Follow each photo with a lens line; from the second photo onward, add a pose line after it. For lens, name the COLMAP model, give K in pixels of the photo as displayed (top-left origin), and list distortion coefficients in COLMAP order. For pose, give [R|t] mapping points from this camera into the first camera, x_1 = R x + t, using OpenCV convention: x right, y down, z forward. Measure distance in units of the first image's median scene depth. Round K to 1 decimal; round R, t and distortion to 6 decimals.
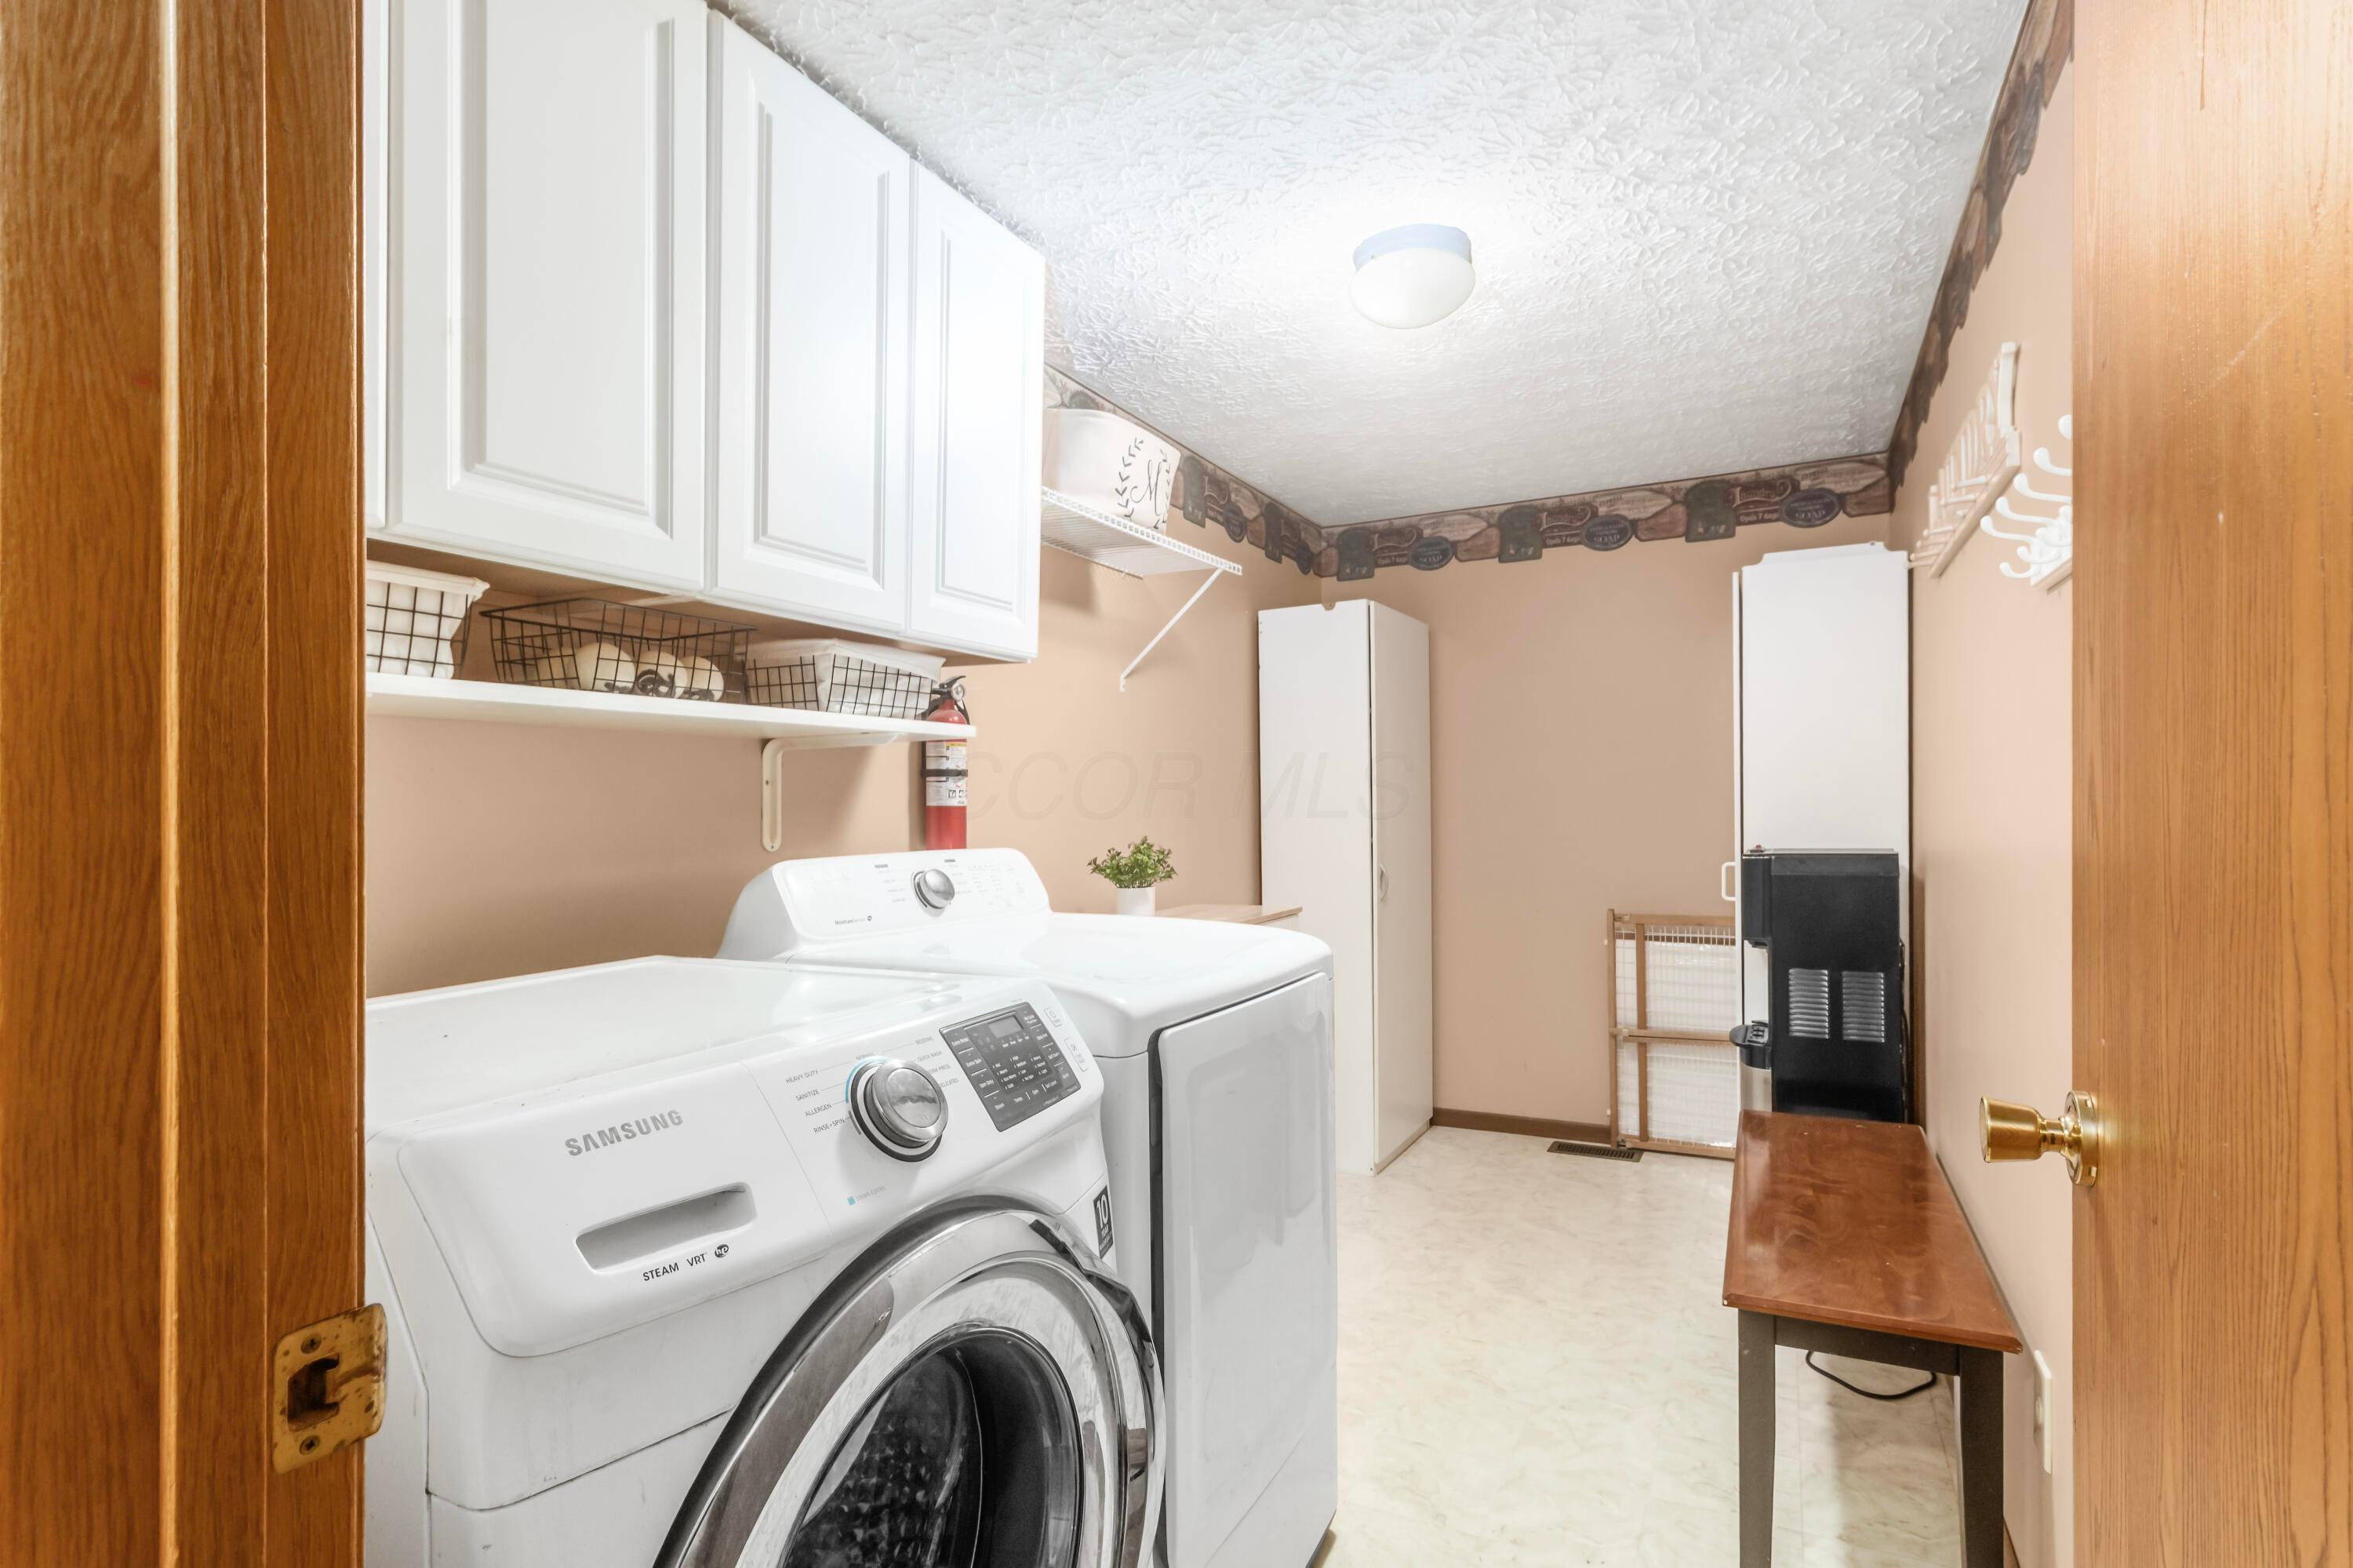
lens RADIAL K [[1093.6, 0, 1215.0], [0, 1093.6, 789.5], [0, 0, 1]] dist [0.000188, -0.000665]
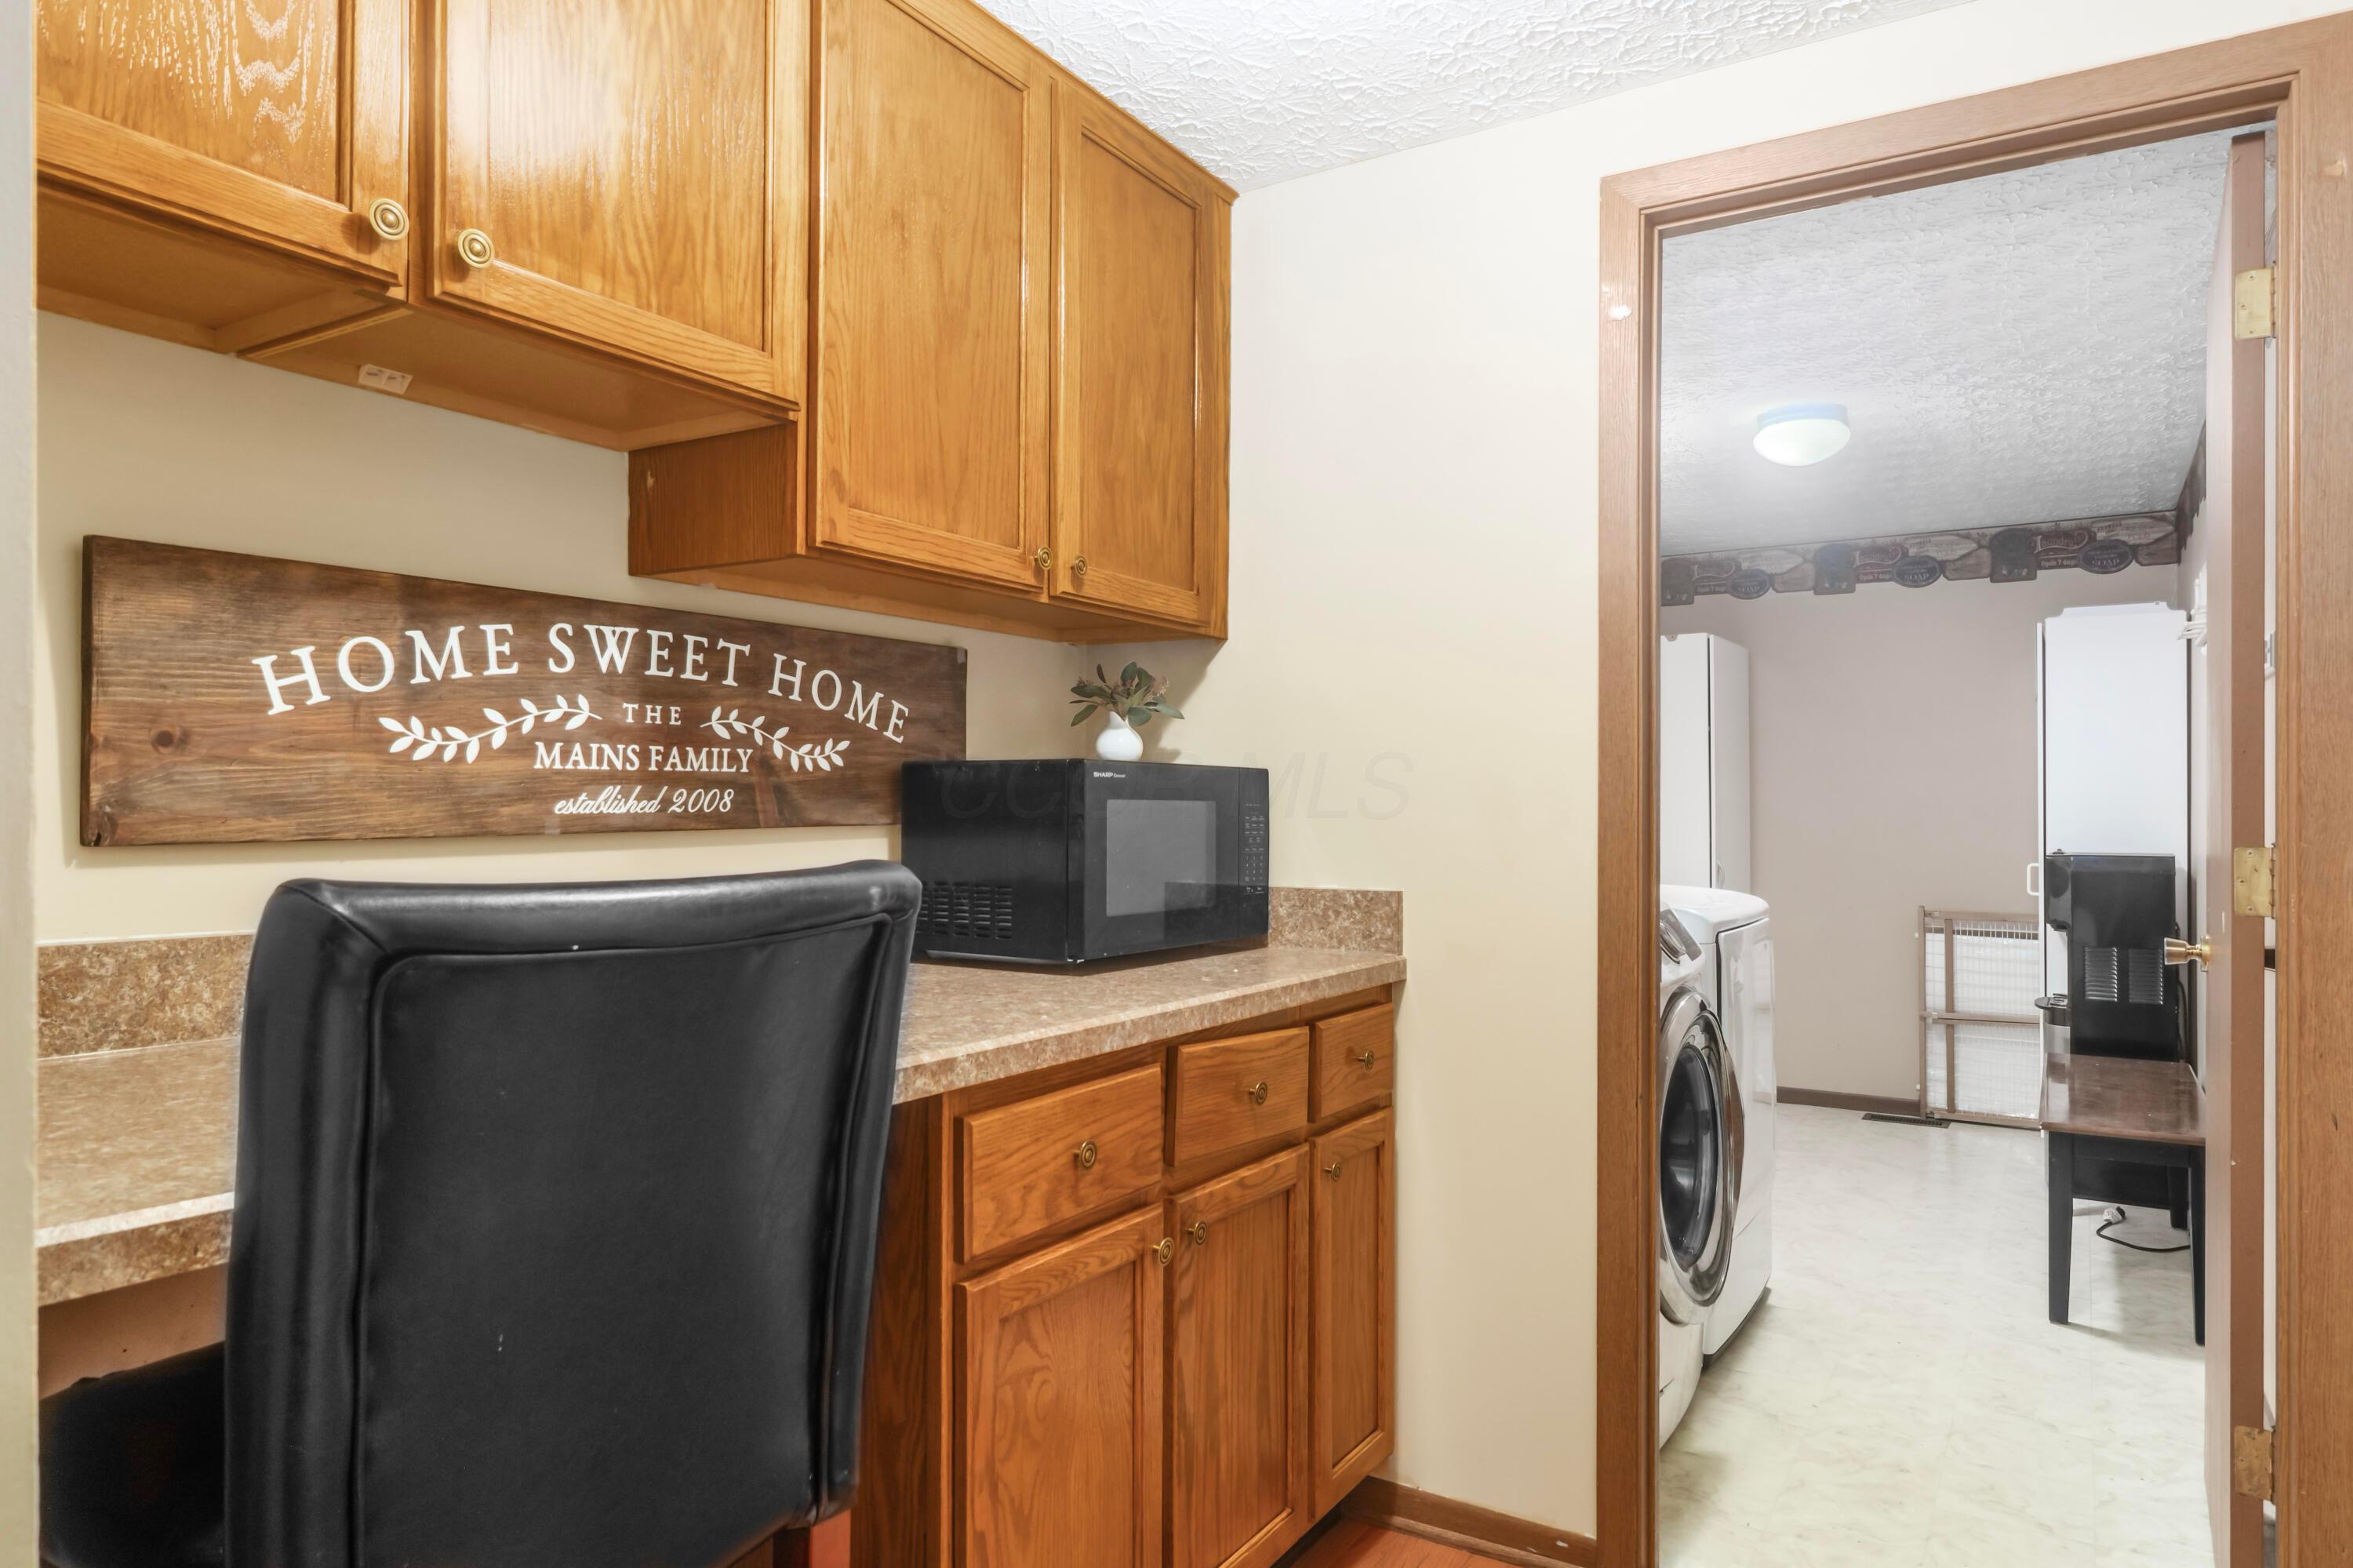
lens RADIAL K [[1428.1, 0, 1171.0], [0, 1428.1, 739.3], [0, 0, 1]] dist [-0.008002, -0.003596]
pose [[0.995693, 0.016478, -0.091236, -0.284762], [-0.019245, 0.999379, -0.029532, -0.004741], [0.090692, 0.031160, 0.995391, -0.552907]]
